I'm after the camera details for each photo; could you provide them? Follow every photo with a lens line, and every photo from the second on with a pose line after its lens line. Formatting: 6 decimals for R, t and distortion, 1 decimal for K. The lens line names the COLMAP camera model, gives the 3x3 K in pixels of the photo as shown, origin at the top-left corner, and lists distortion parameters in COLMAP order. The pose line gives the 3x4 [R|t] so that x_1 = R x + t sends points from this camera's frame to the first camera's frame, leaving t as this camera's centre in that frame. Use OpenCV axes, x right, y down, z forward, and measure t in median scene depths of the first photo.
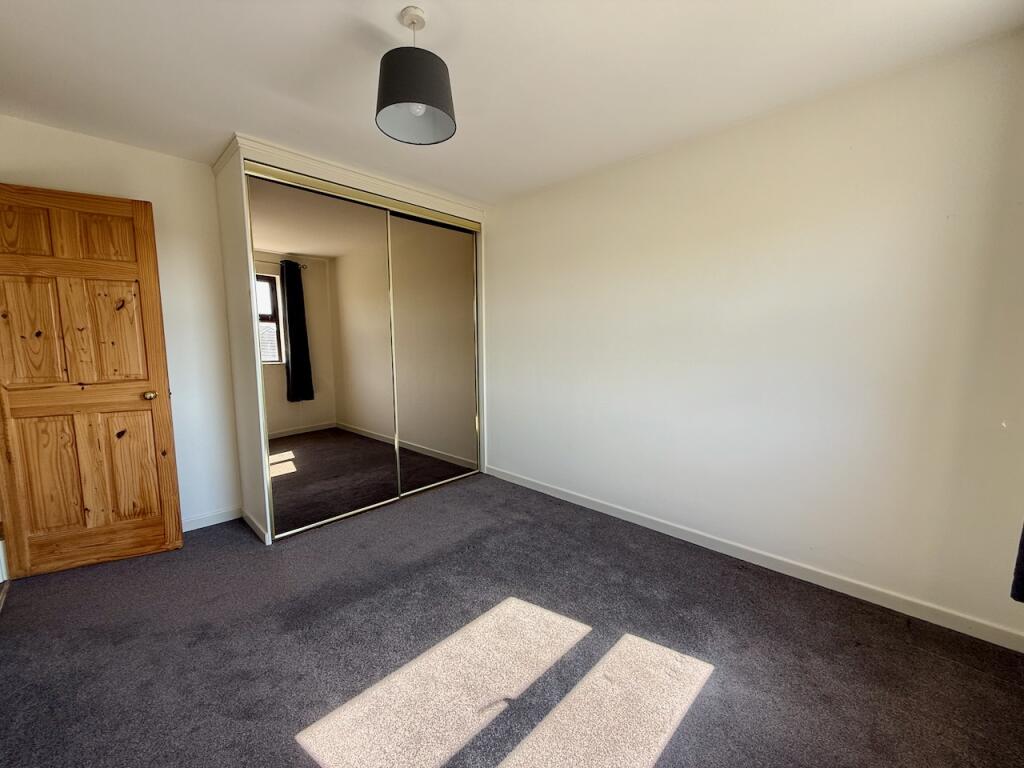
lens RADIAL K [[419.2, 0, 512.0], [0, 419.2, 384.0], [0, 0, 1]] dist [-0.000445, 0.000200]
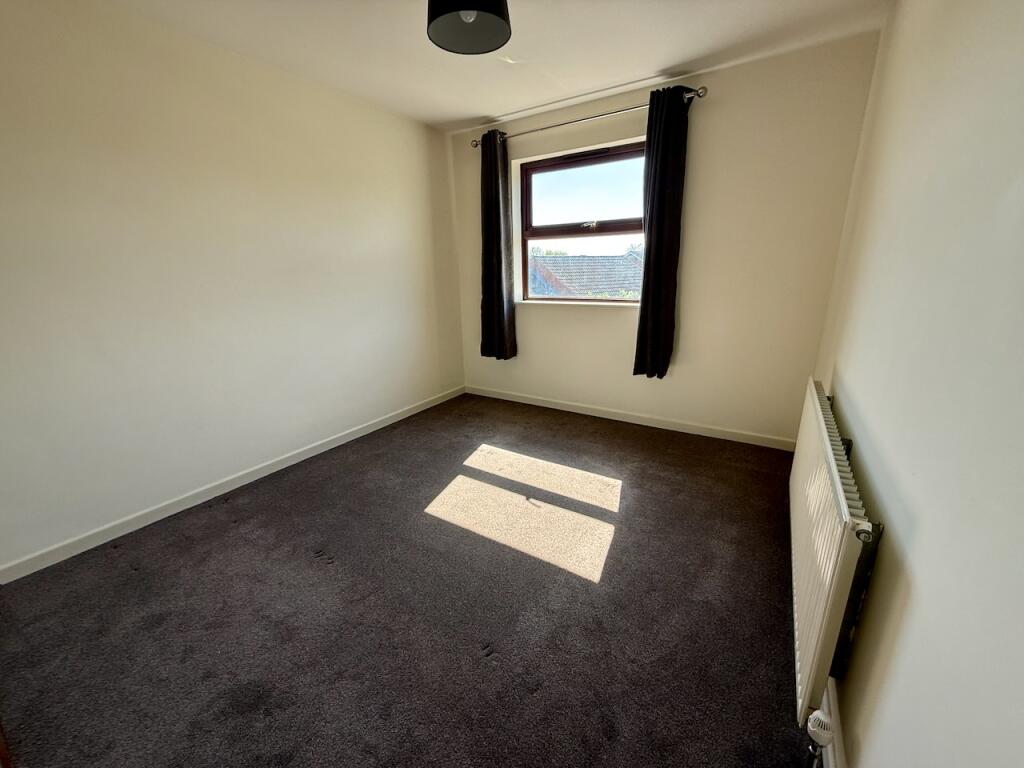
lens RADIAL K [[419.2, 0, 512.0], [0, 419.2, 384.0], [0, 0, 1]] dist [-0.000445, 0.000200]
pose [[-0.237074, -0.256399, 0.937046, -1.207620], [0.119251, 0.949569, 0.289996, -0.128235], [-0.964145, 0.180495, -0.194542, 1.109808]]
